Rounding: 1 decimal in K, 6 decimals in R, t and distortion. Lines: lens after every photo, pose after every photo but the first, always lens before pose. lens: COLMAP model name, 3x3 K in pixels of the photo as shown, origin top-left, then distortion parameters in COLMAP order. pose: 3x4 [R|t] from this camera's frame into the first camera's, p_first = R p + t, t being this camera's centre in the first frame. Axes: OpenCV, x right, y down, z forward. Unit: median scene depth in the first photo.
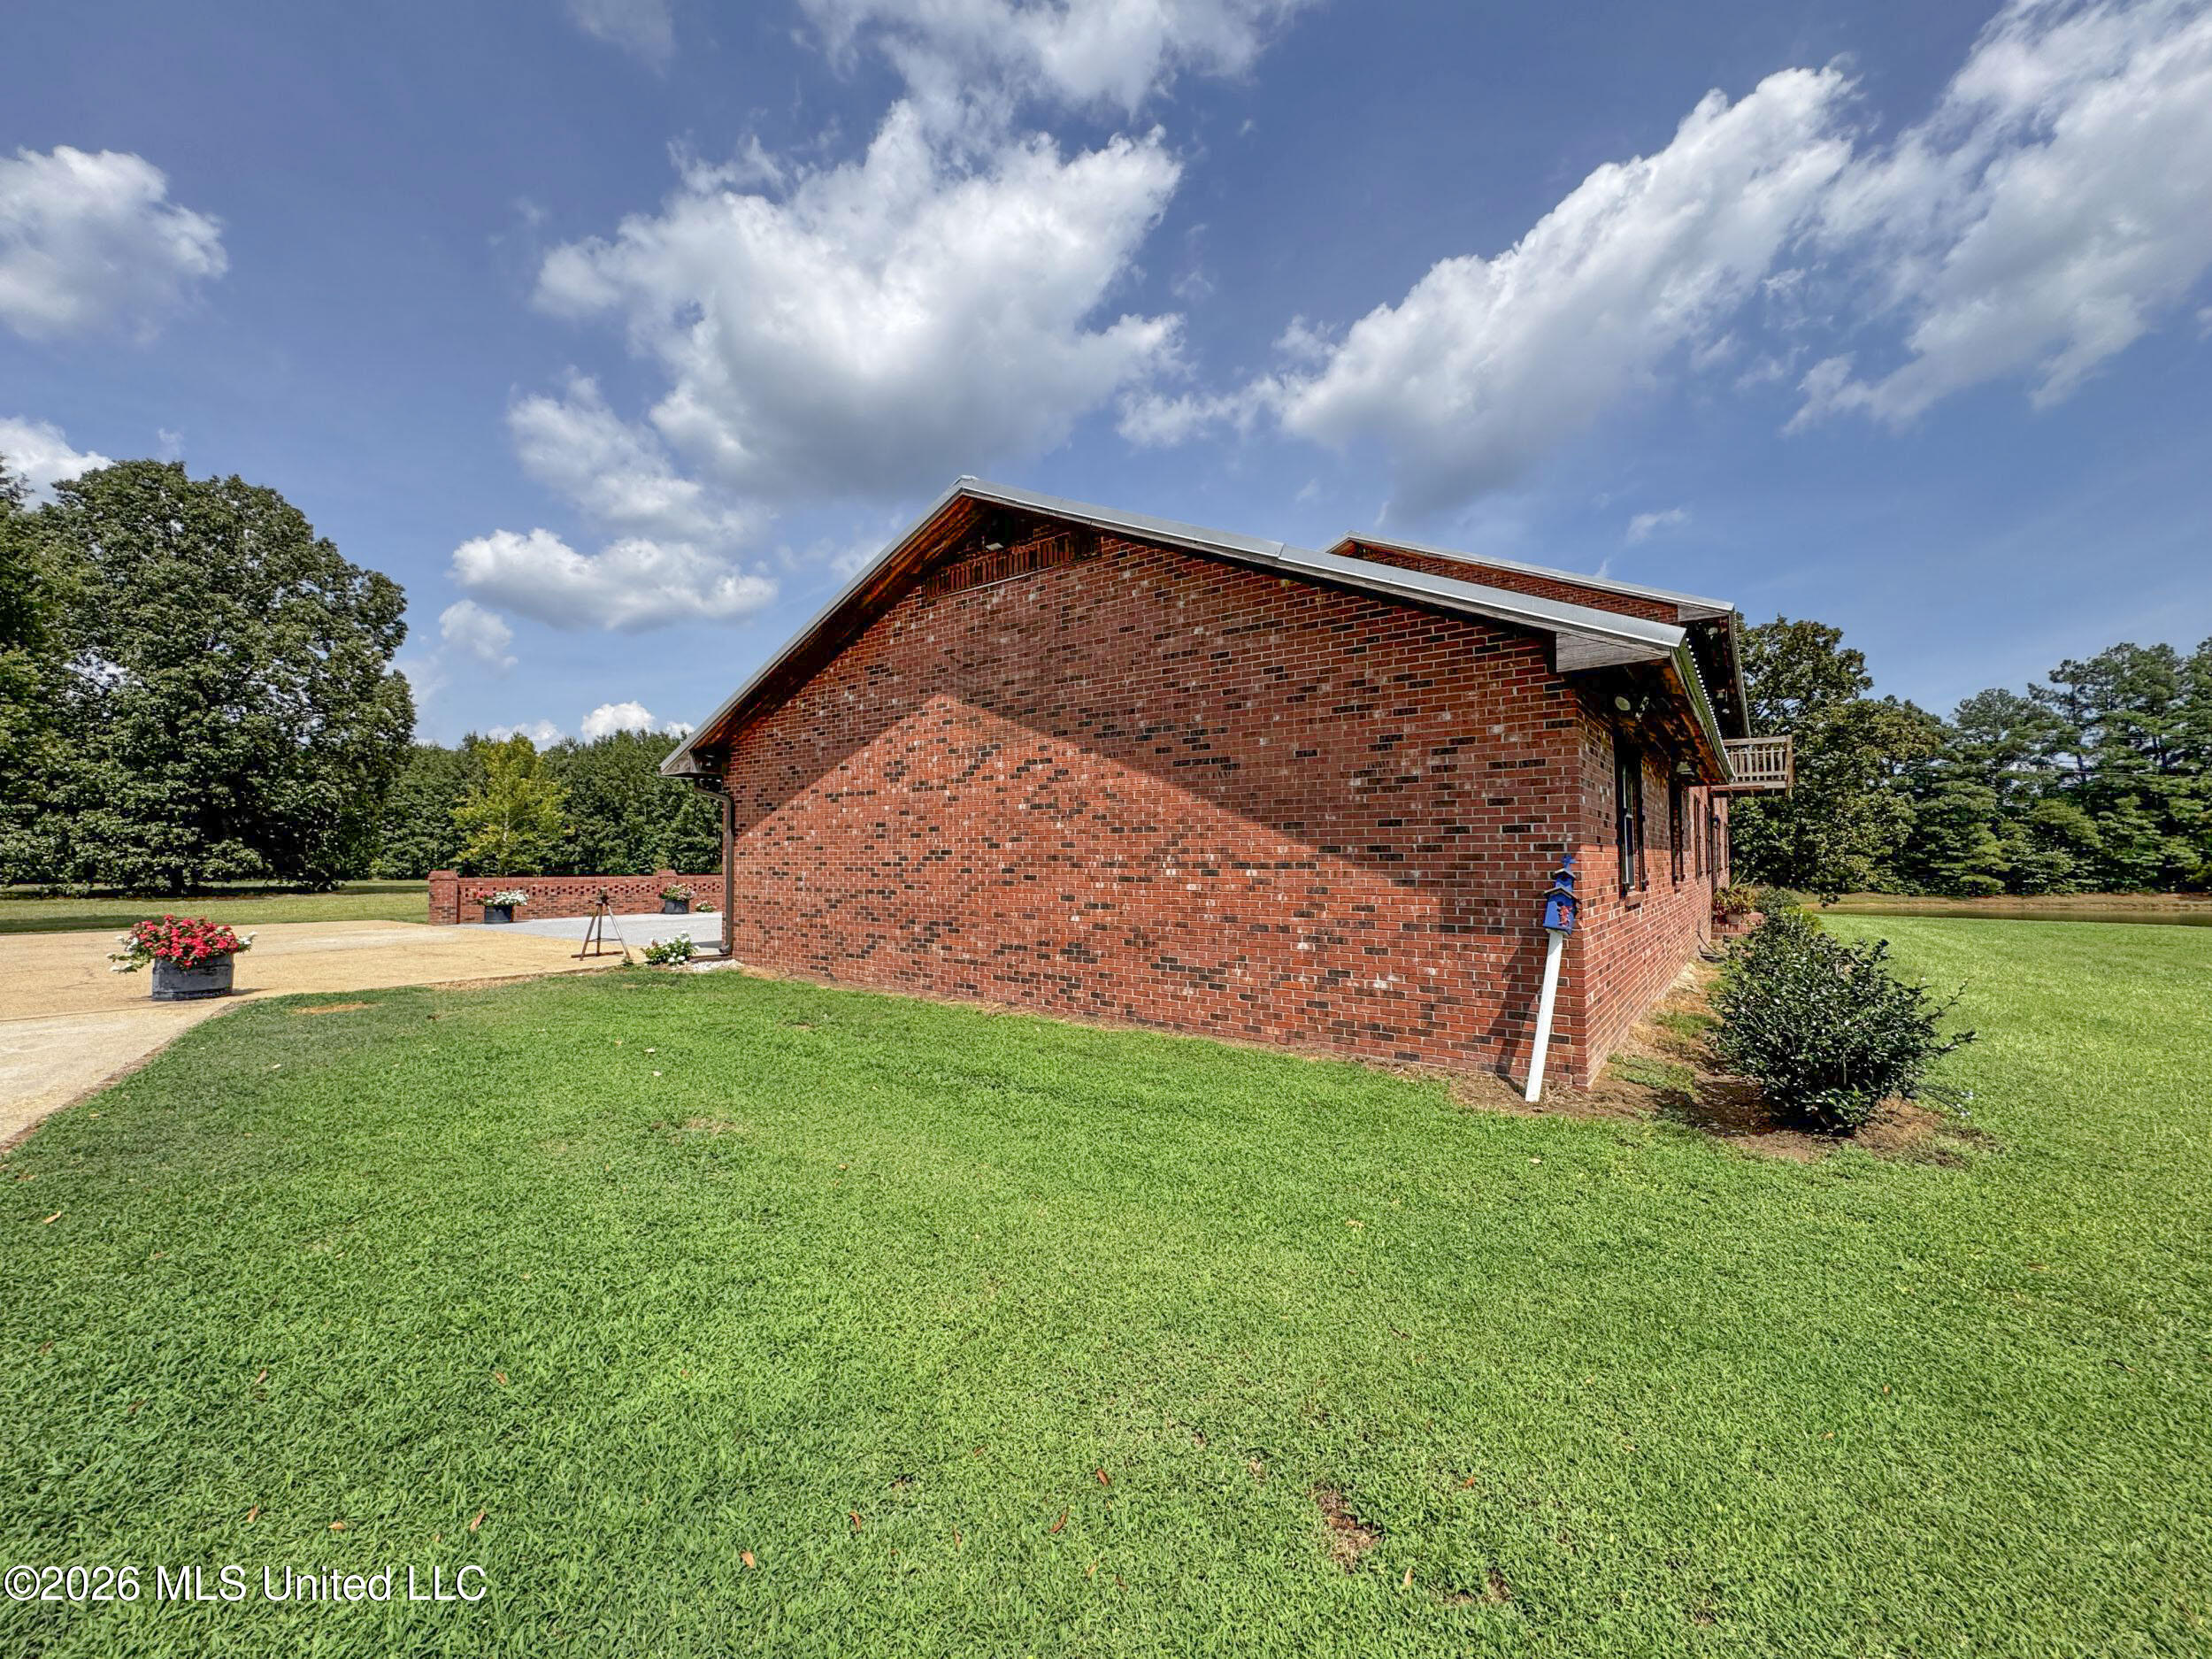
lens RADIAL K [[901.0, 0, 1106.0], [0, 901.0, 829.5], [0, 0, 1]] dist [0.000081, 0.000382]
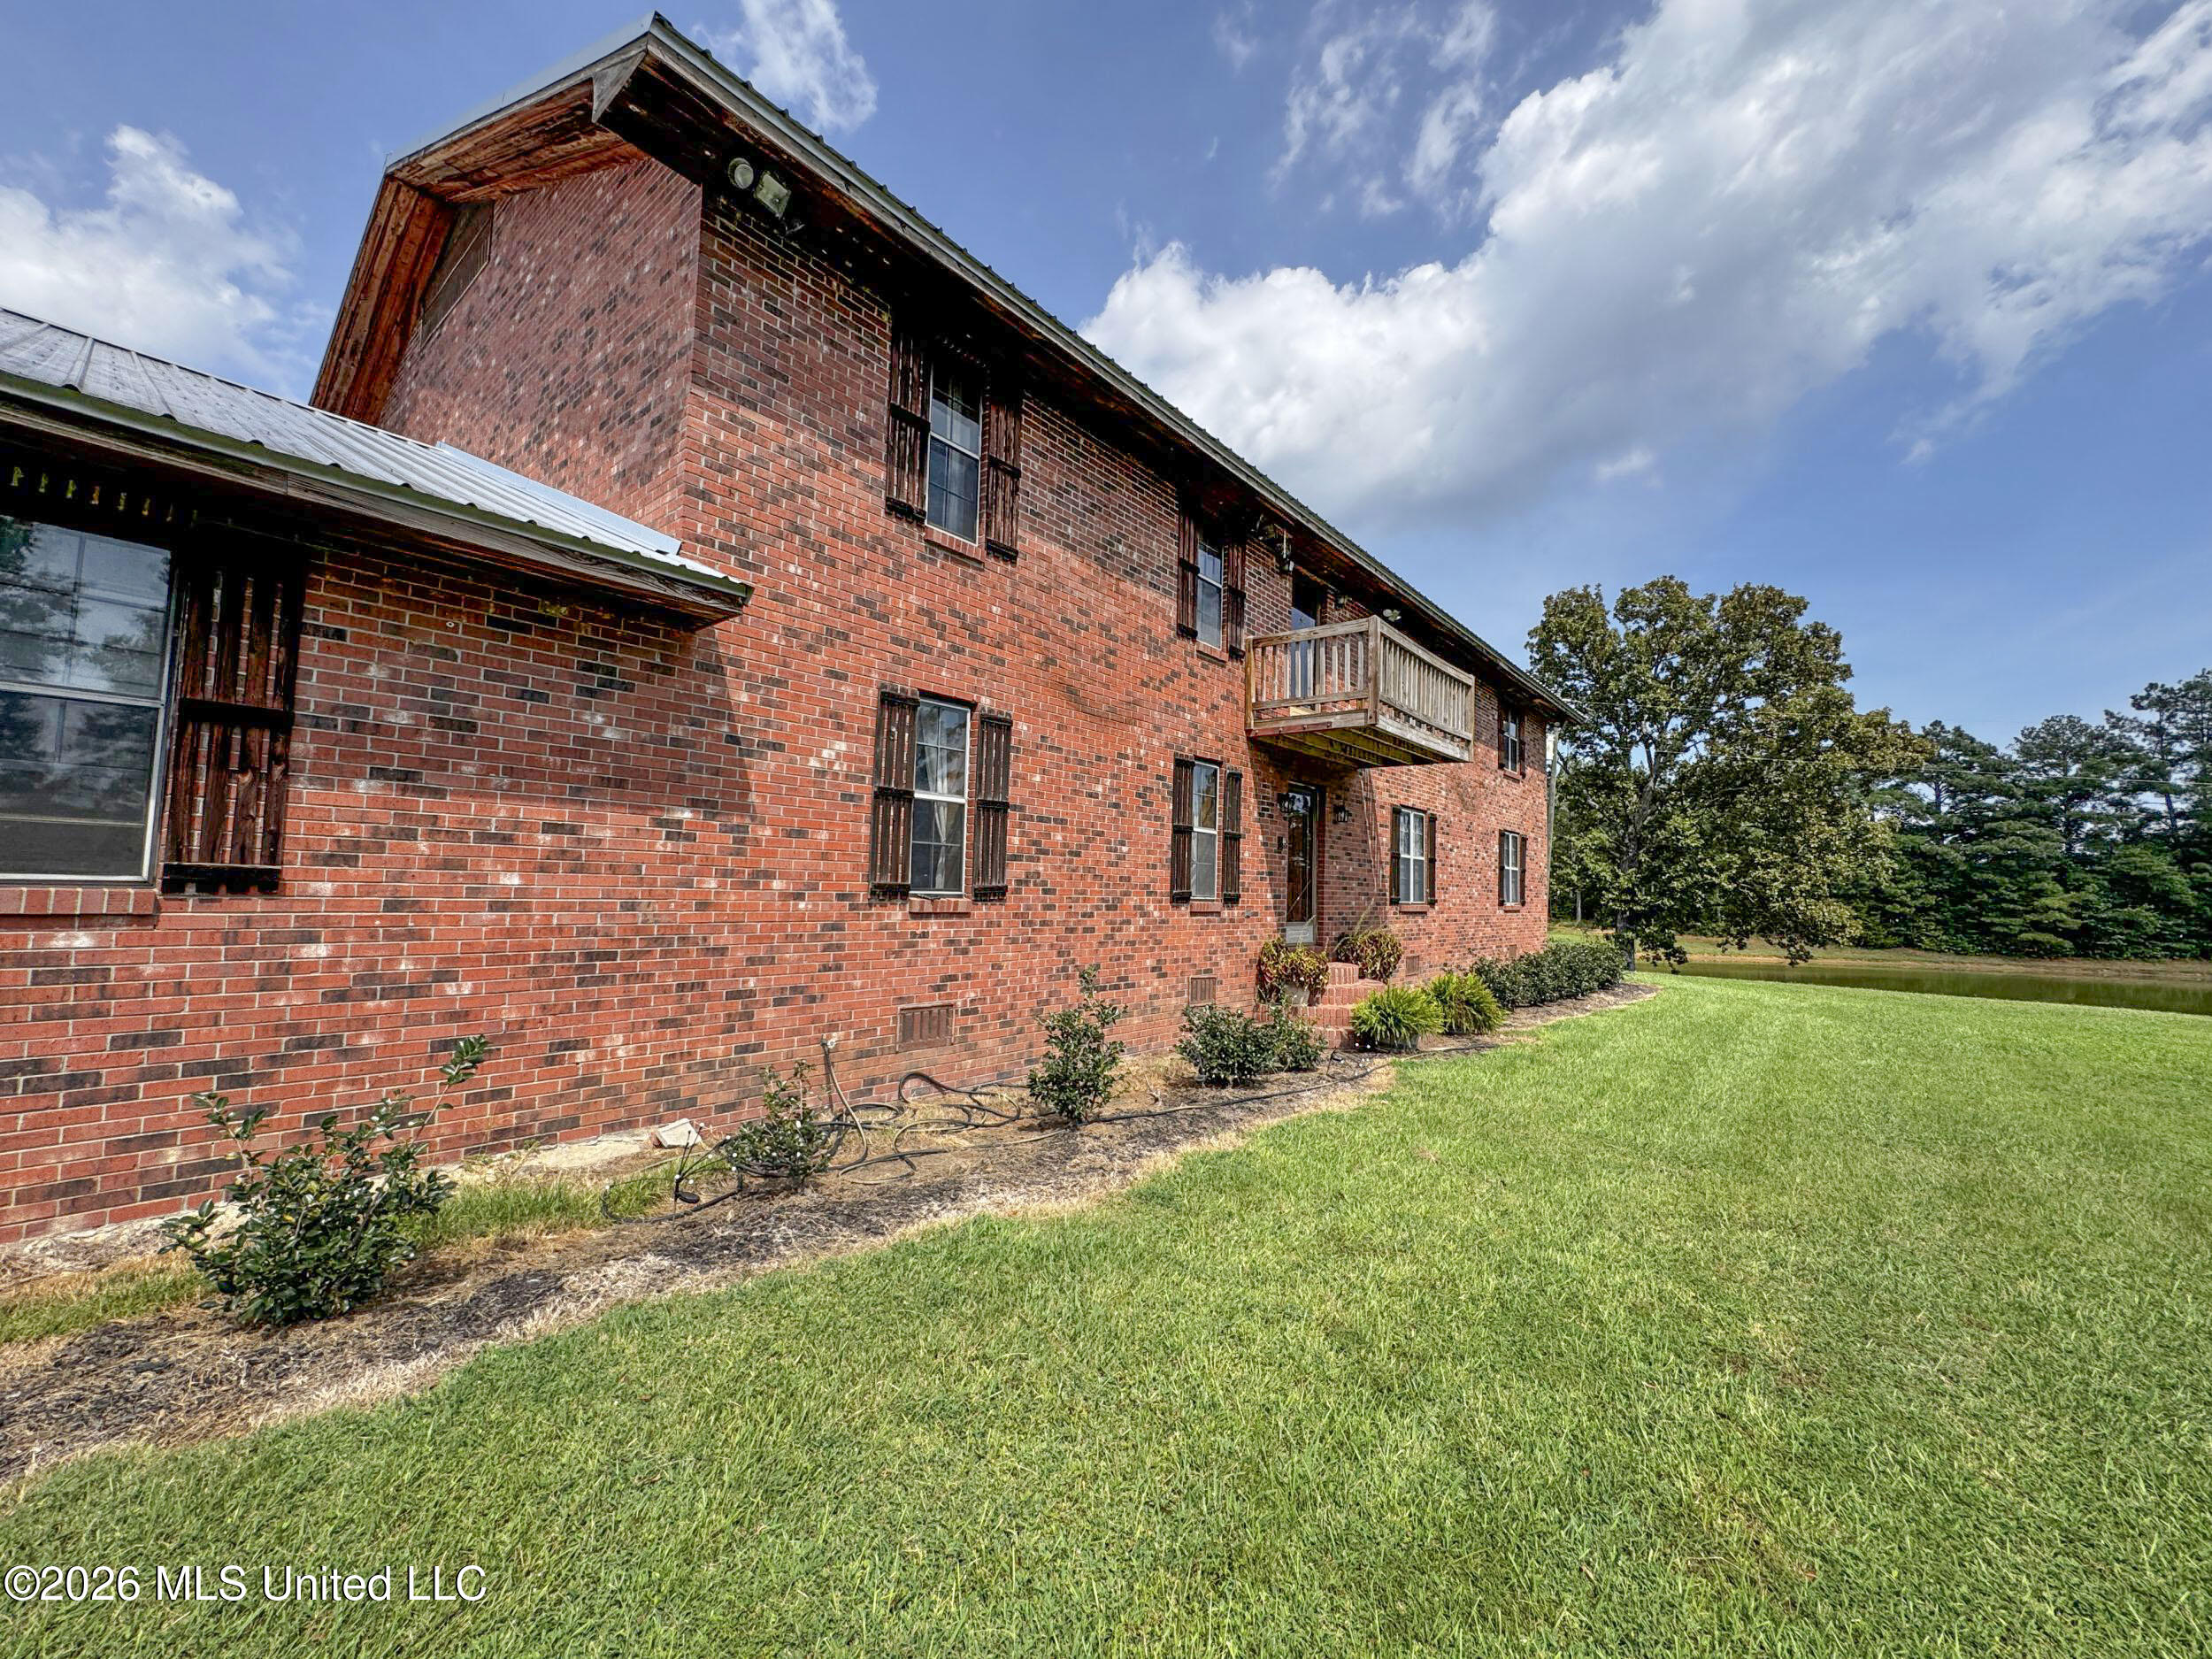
lens RADIAL K [[886.3, 0, 1106.0], [0, 886.3, 829.5], [0, 0, 1]] dist [-0.002202, 0.000283]
pose [[0.997696, 0.031108, -0.060287, 0.136398], [-0.032809, 0.999085, -0.027435, 0.005091], [0.059378, 0.029350, 0.997804, 0.114375]]
